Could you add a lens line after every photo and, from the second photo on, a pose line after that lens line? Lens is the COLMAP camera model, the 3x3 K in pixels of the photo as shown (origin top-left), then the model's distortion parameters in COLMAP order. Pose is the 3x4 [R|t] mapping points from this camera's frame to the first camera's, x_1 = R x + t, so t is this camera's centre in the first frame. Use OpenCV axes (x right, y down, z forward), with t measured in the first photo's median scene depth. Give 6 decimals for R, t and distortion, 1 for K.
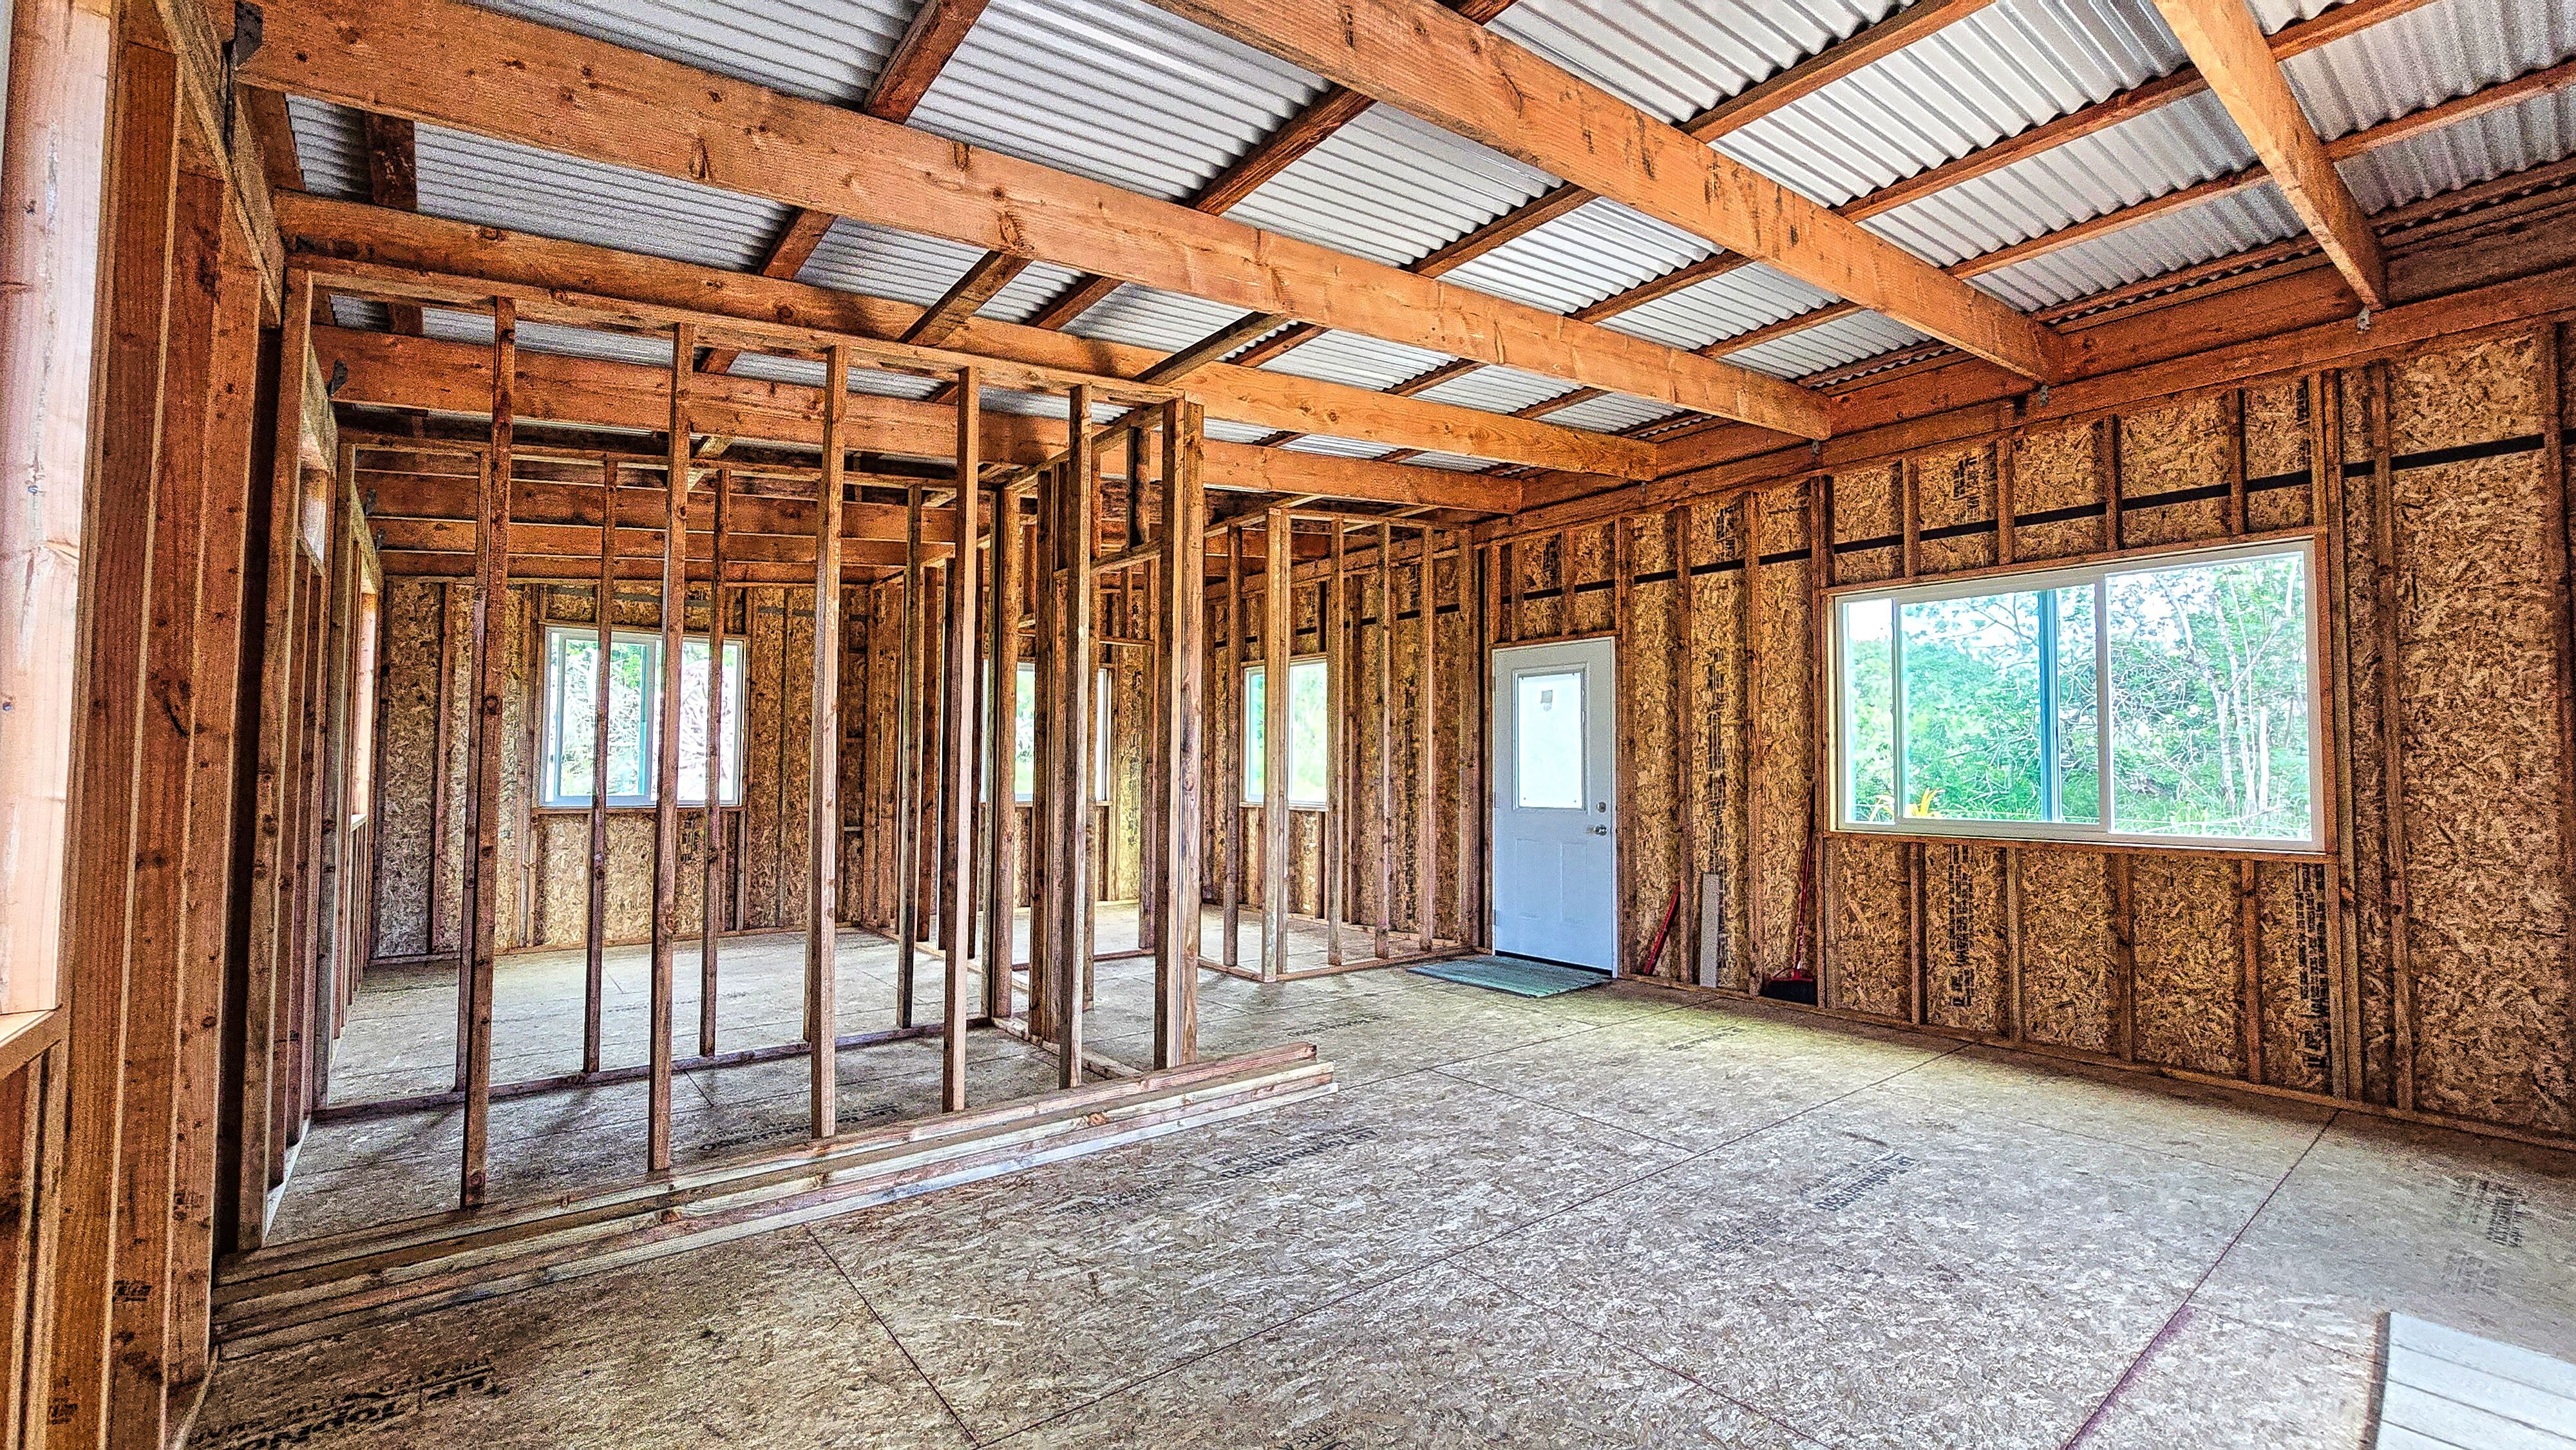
lens RADIAL K [[1053.3, 0, 1282.1], [0, 1053.3, 728.6], [0, 0, 1]] dist [-0.003792, 0.000475]
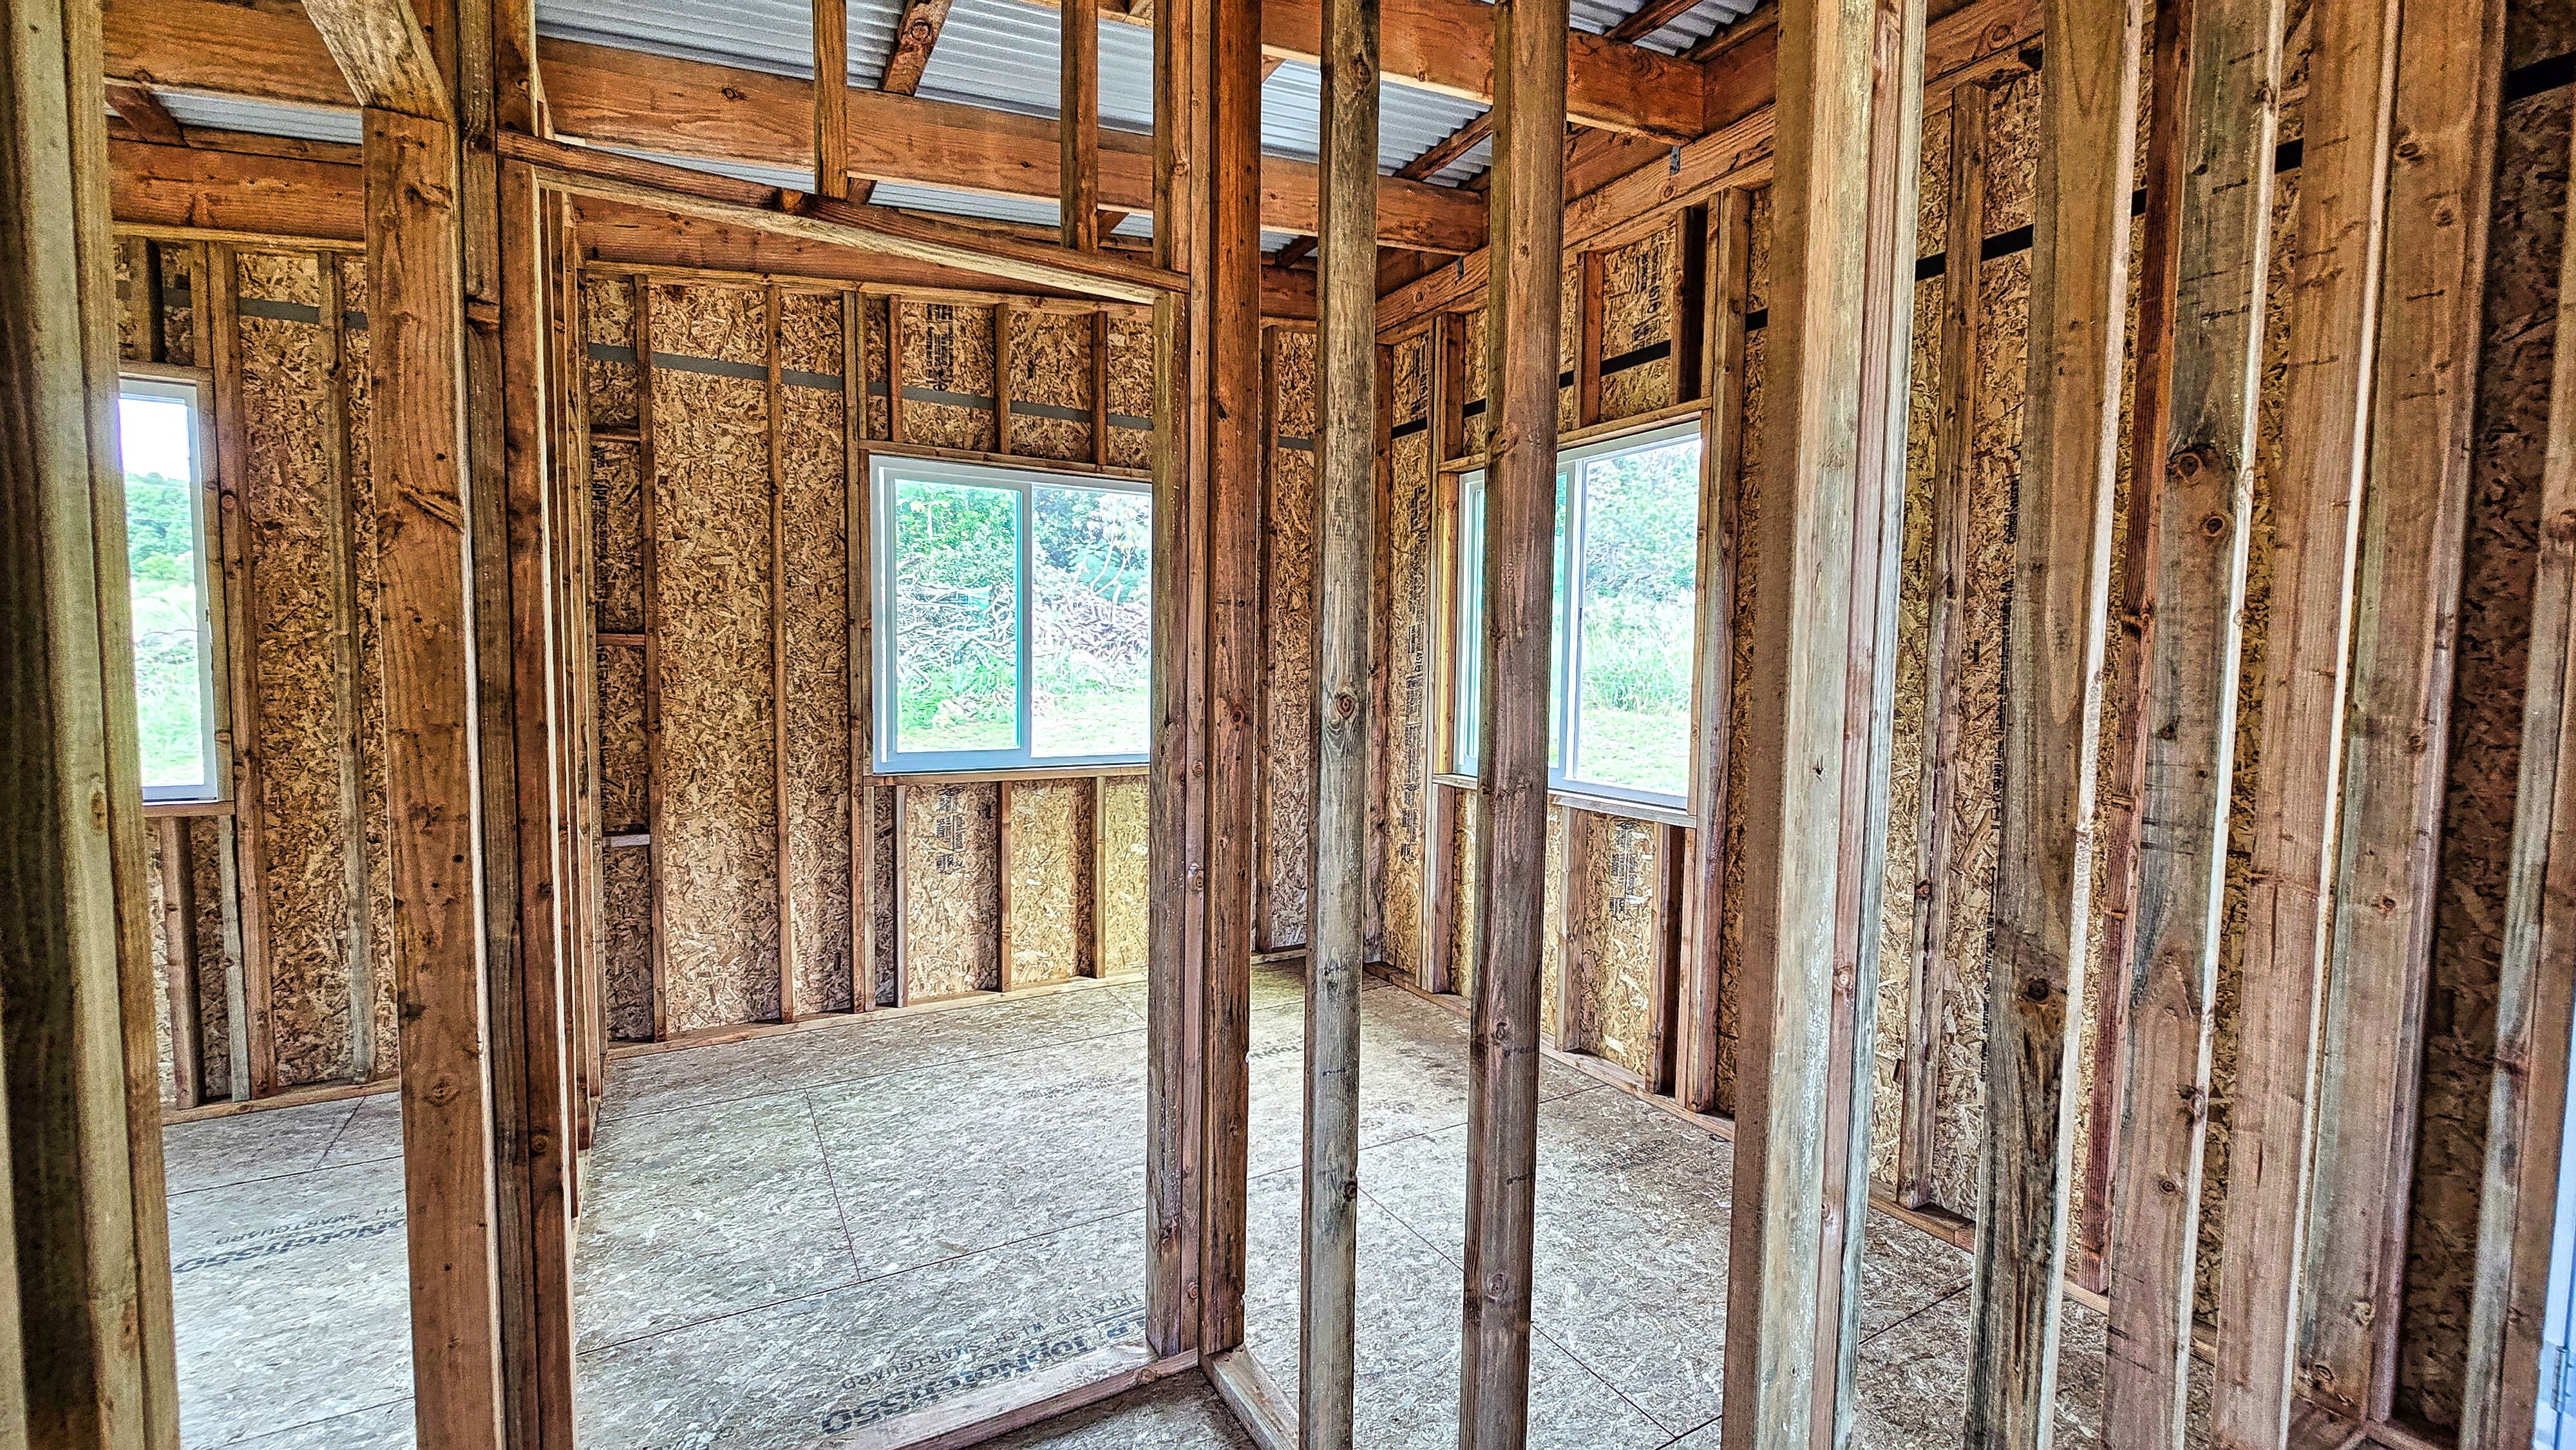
lens RADIAL K [[1053.3, 0, 1282.1], [0, 1053.3, 728.6], [0, 0, 1]] dist [-0.003792, 0.000475]
pose [[0.988215, 0.013381, -0.152483, -0.068091], [0.002286, 0.994771, 0.102108, 0.007322], [0.153052, -0.101254, 0.983017, 0.915105]]
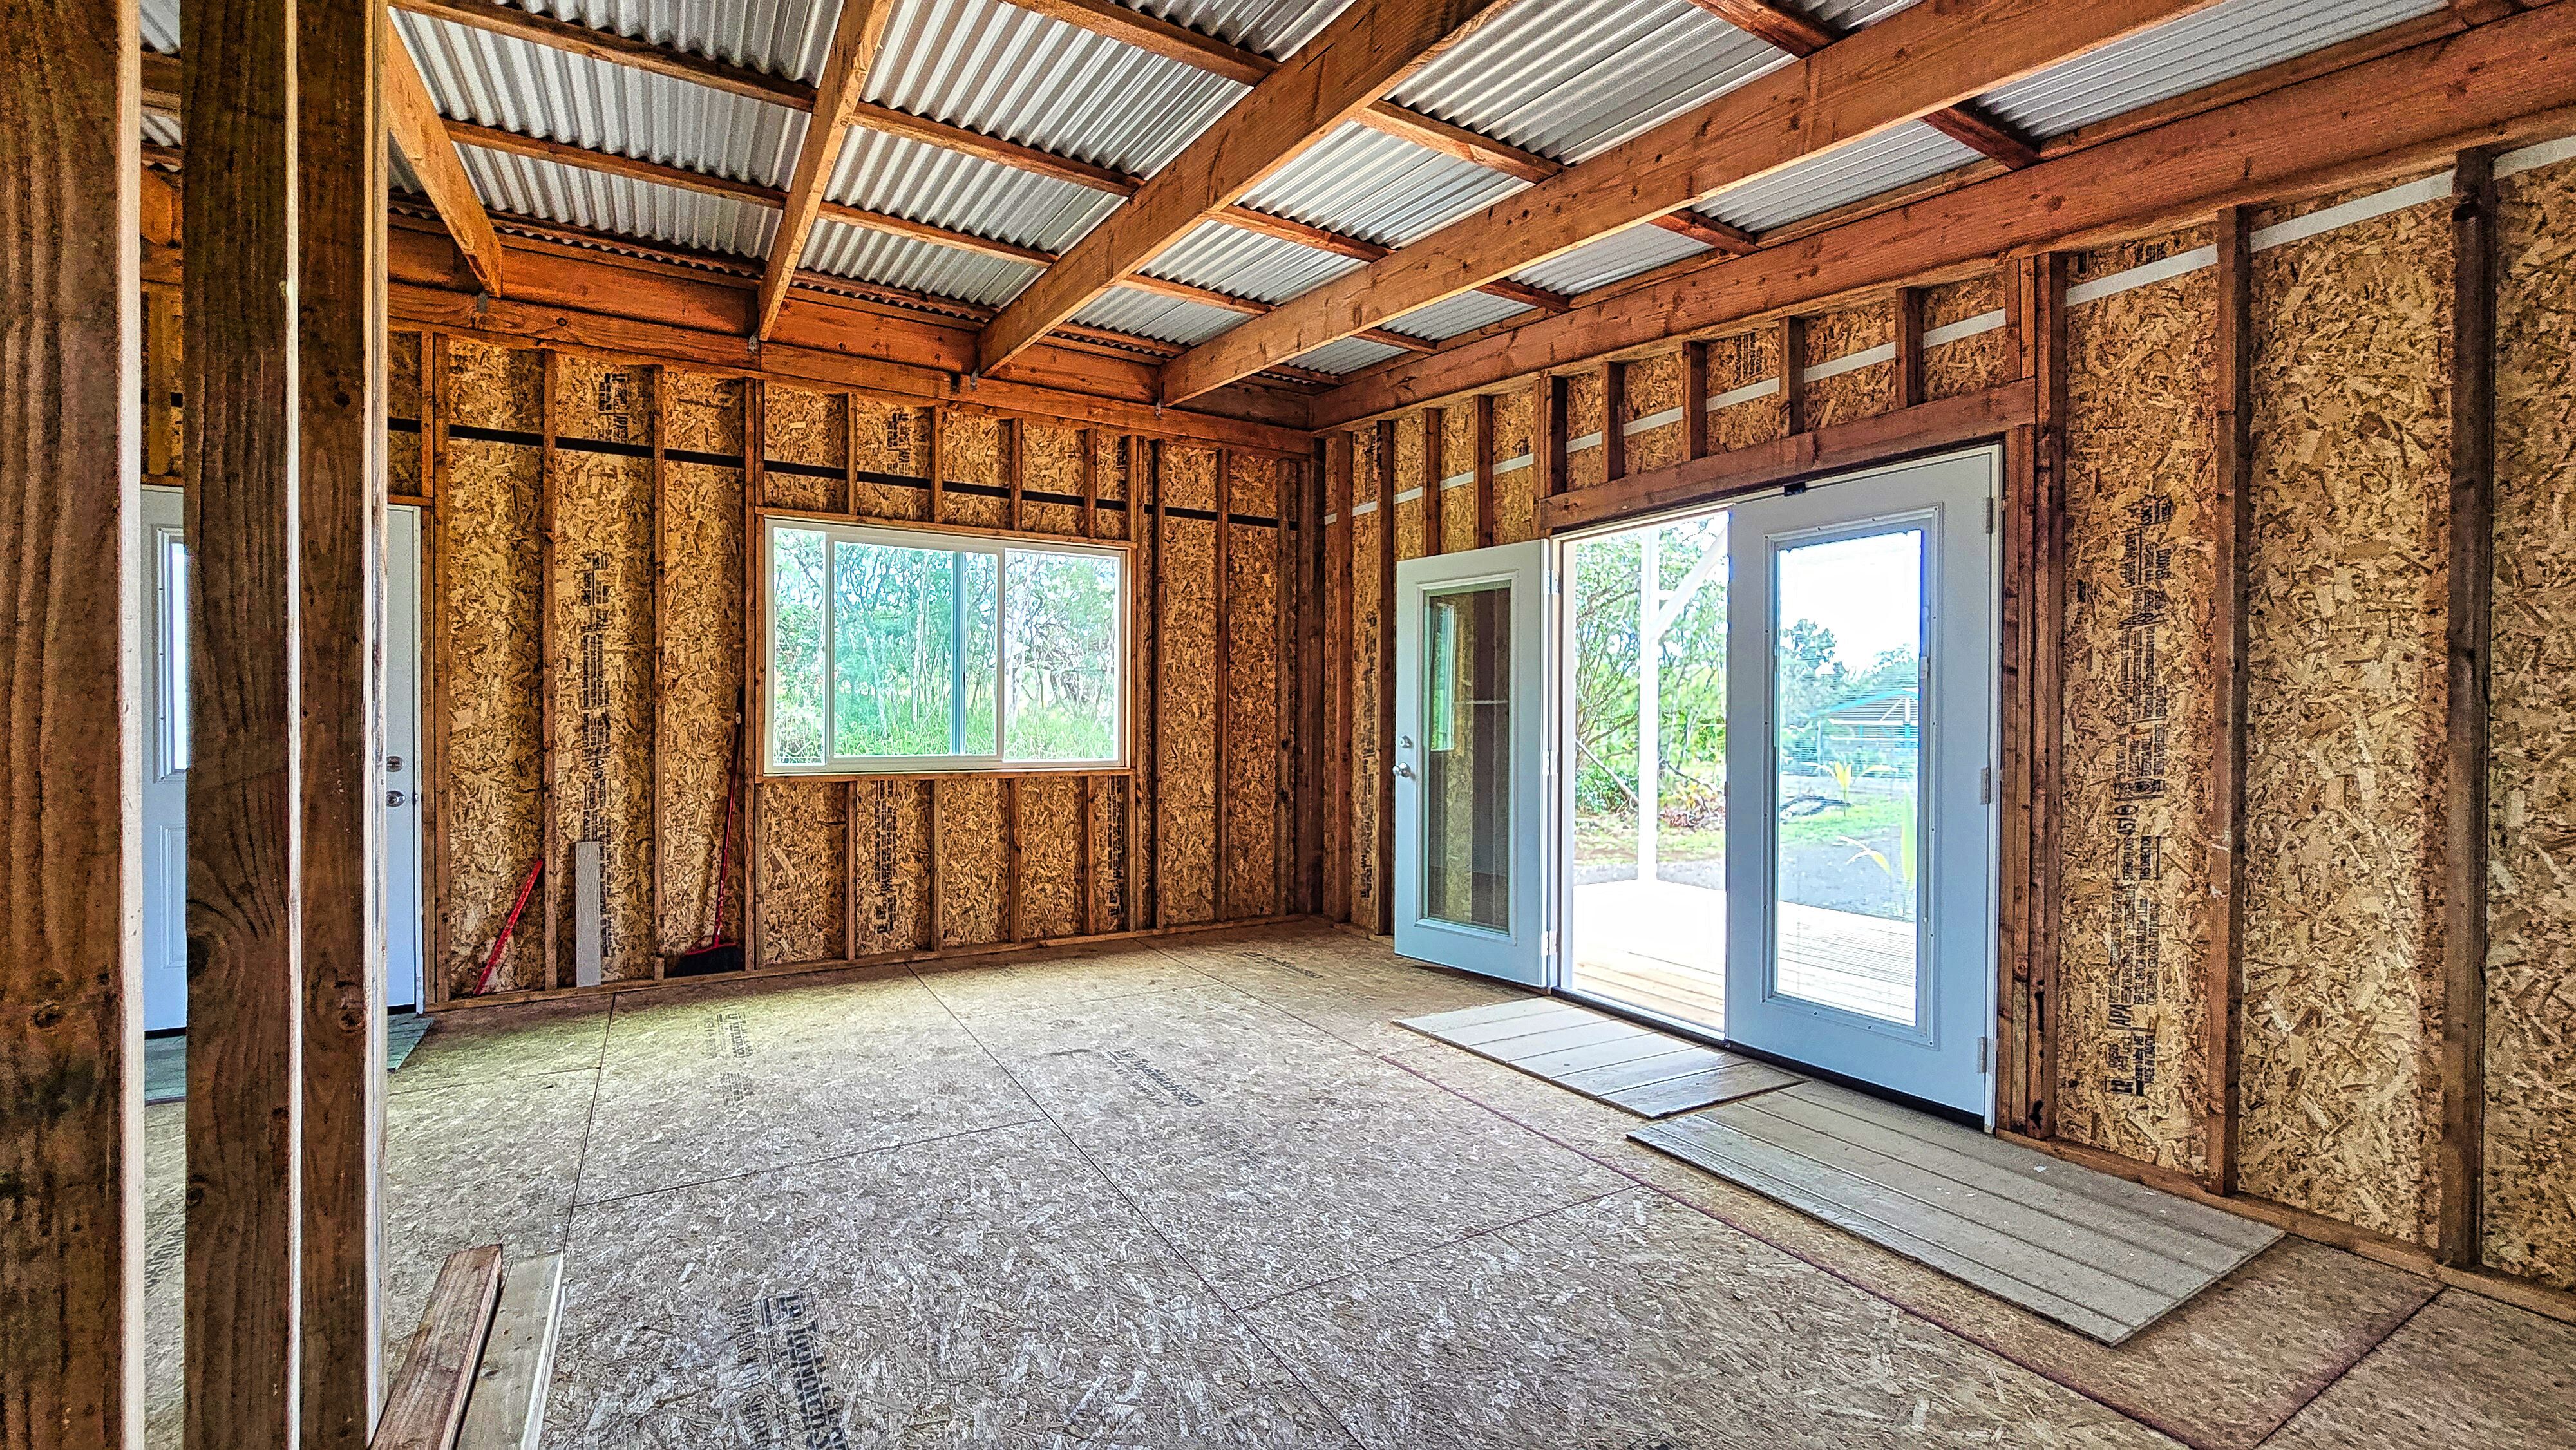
lens RADIAL K [[1053.3, 0, 1282.1], [0, 1053.3, 728.6], [0, 0, 1]] dist [-0.003792, 0.000475]
pose [[0.148822, -0.016174, 0.988732, -0.299683], [-0.044221, 0.998757, 0.022994, 0.014899], [-0.987875, -0.047144, 0.147922, 0.403278]]
